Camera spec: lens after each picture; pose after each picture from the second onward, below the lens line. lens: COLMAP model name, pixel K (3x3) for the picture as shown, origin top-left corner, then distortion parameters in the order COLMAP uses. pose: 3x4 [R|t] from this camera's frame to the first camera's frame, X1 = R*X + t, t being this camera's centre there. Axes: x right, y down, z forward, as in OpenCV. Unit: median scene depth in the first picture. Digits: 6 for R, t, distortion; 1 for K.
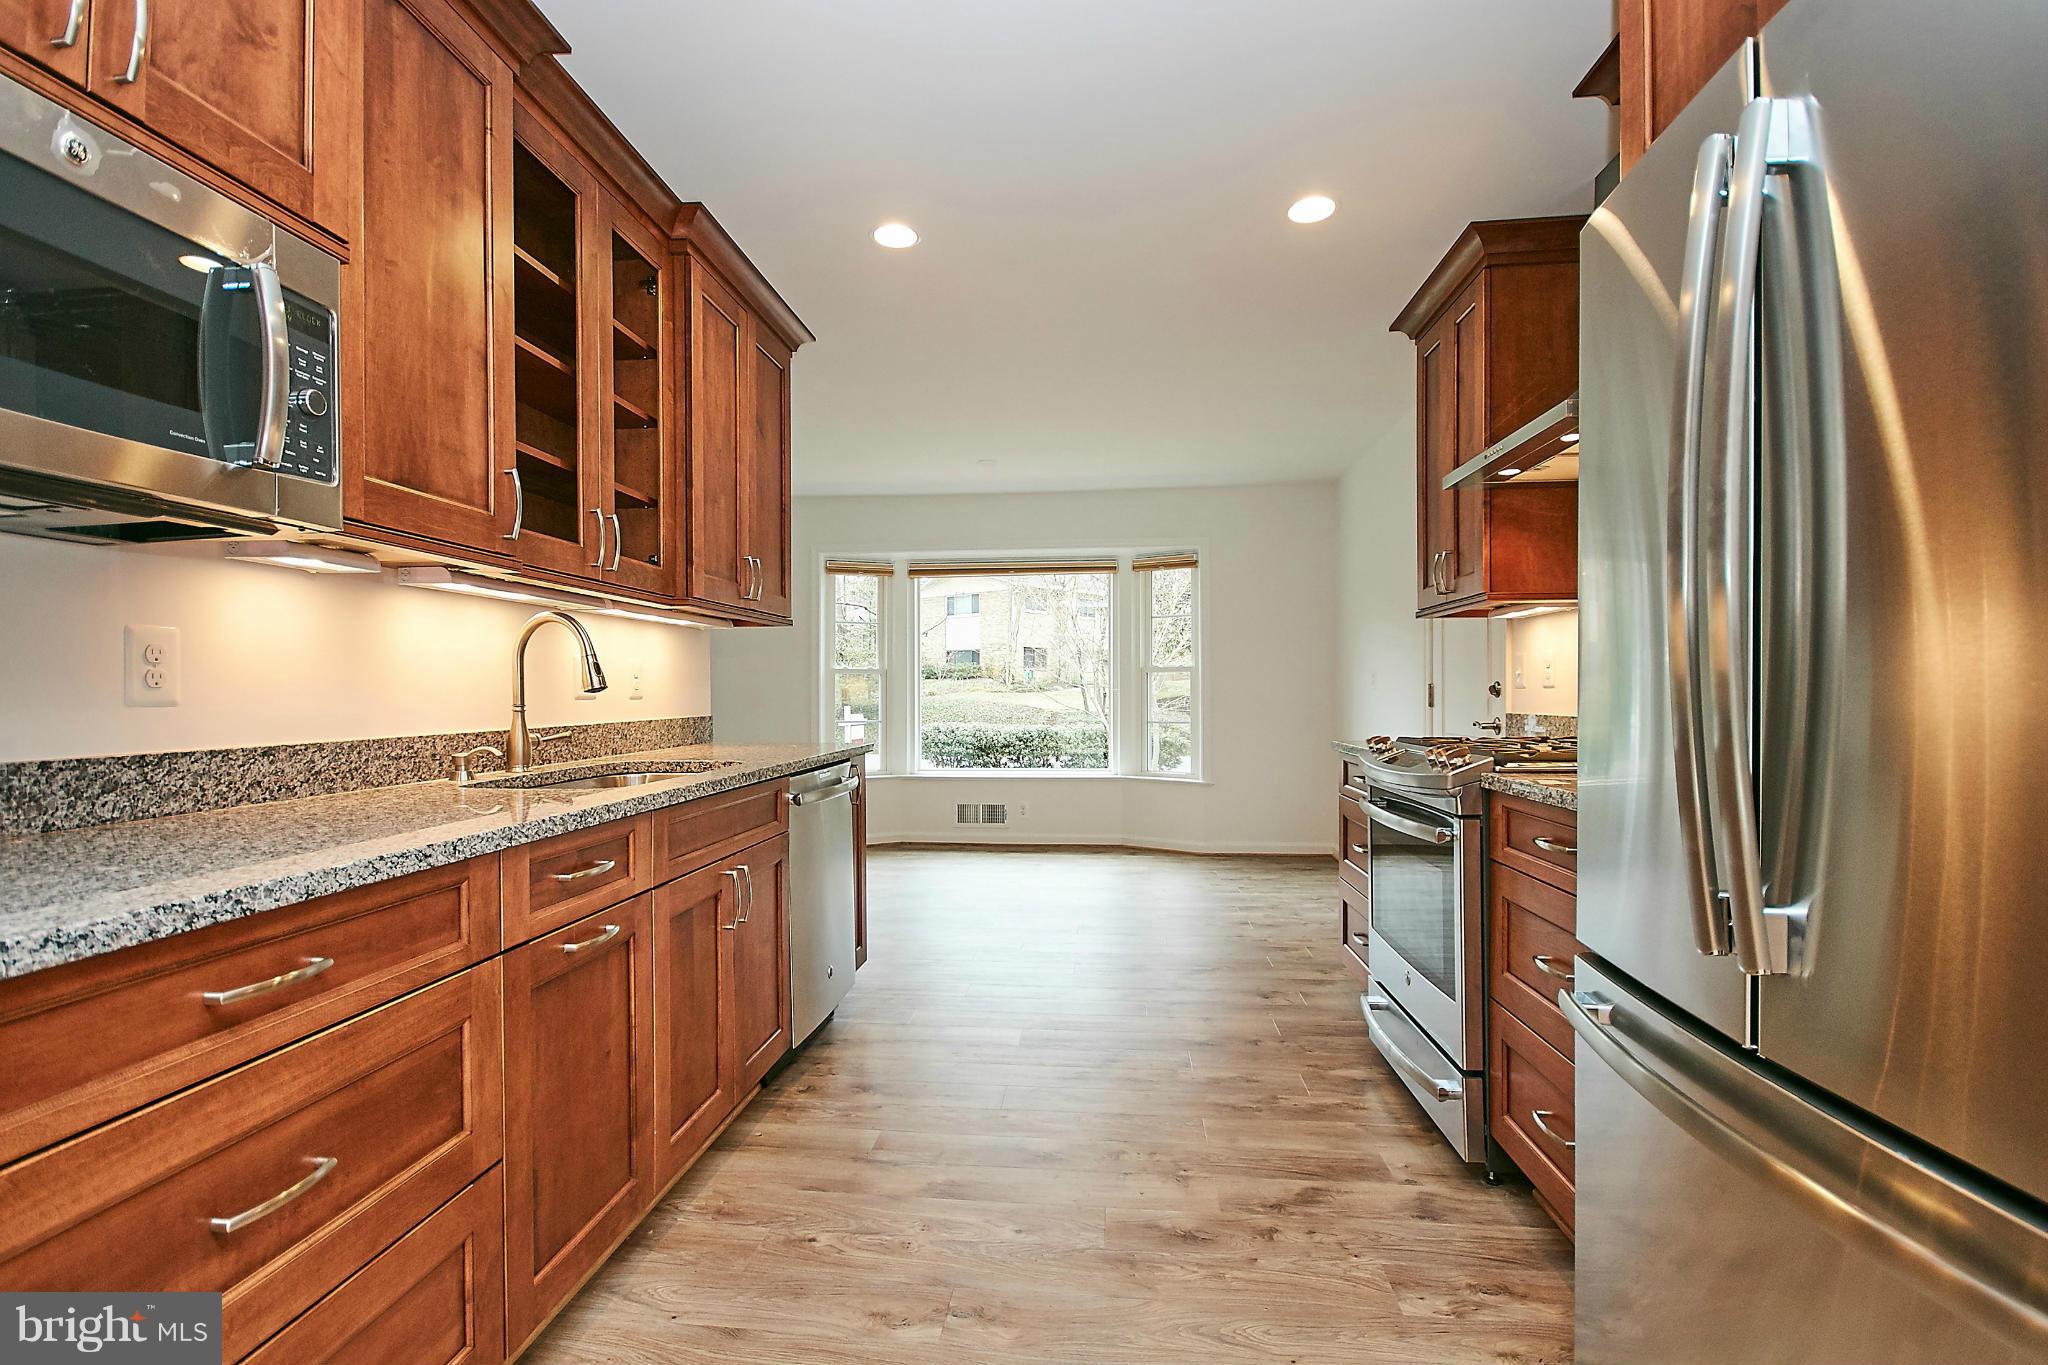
lens RADIAL K [[945.0, 0, 1012.8], [0, 945.0, 694.1], [0, 0, 1]] dist [-0.001306, 0.000317]
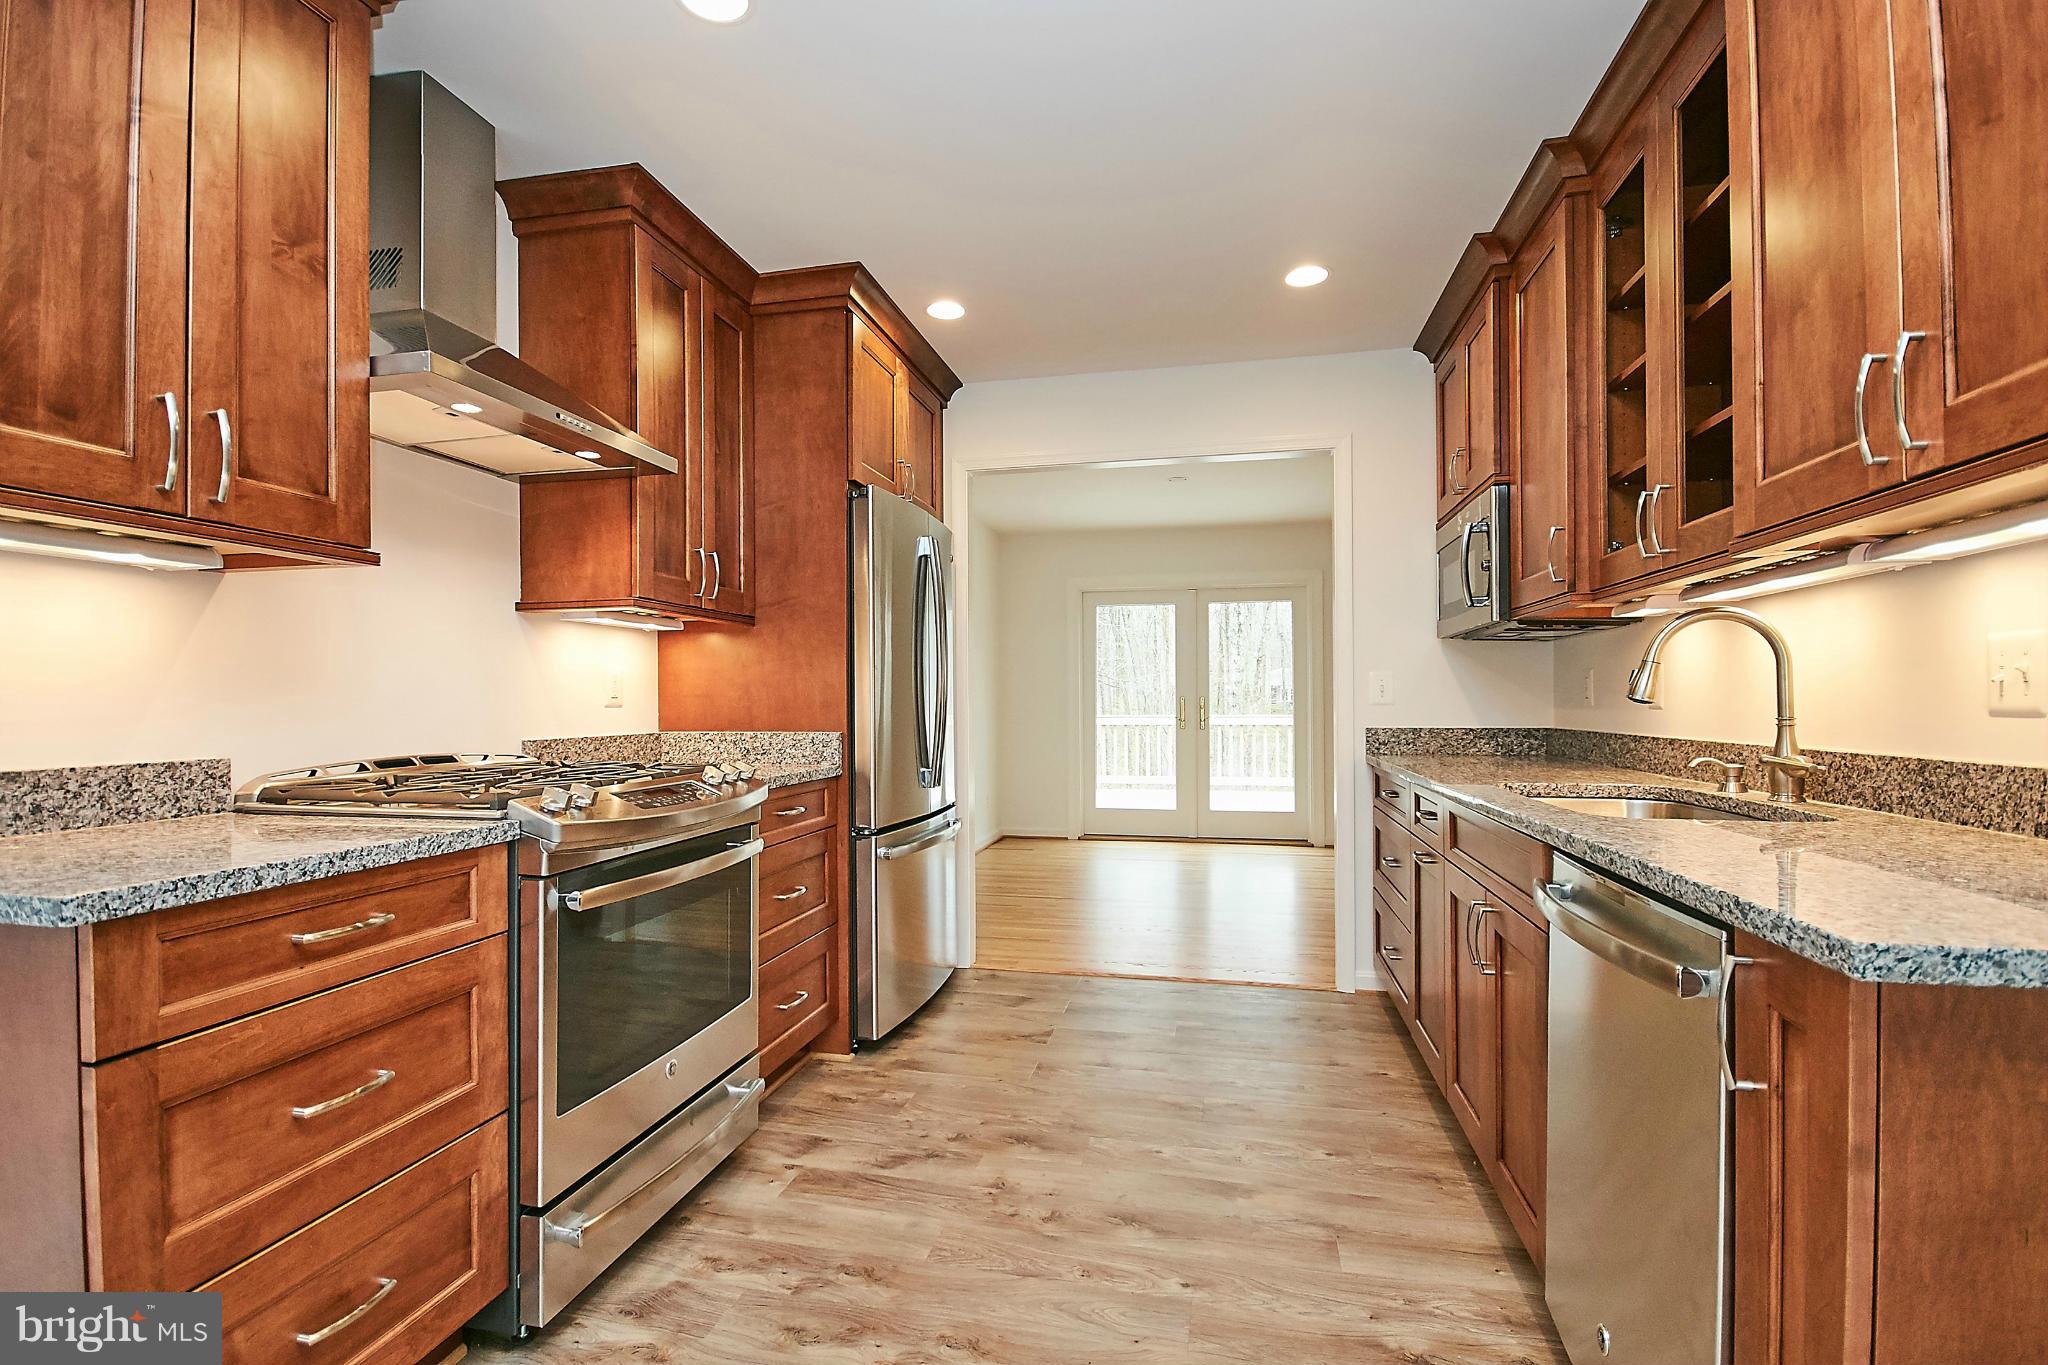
lens RADIAL K [[945.0, 0, 1012.8], [0, 945.0, 694.1], [0, 0, 1]] dist [-0.001306, 0.000317]
pose [[-0.992345, 0.011629, 0.122952, 0.032689], [0.011255, 0.999930, -0.003736, -0.014243], [-0.122986, -0.002324, -0.992406, 2.056522]]
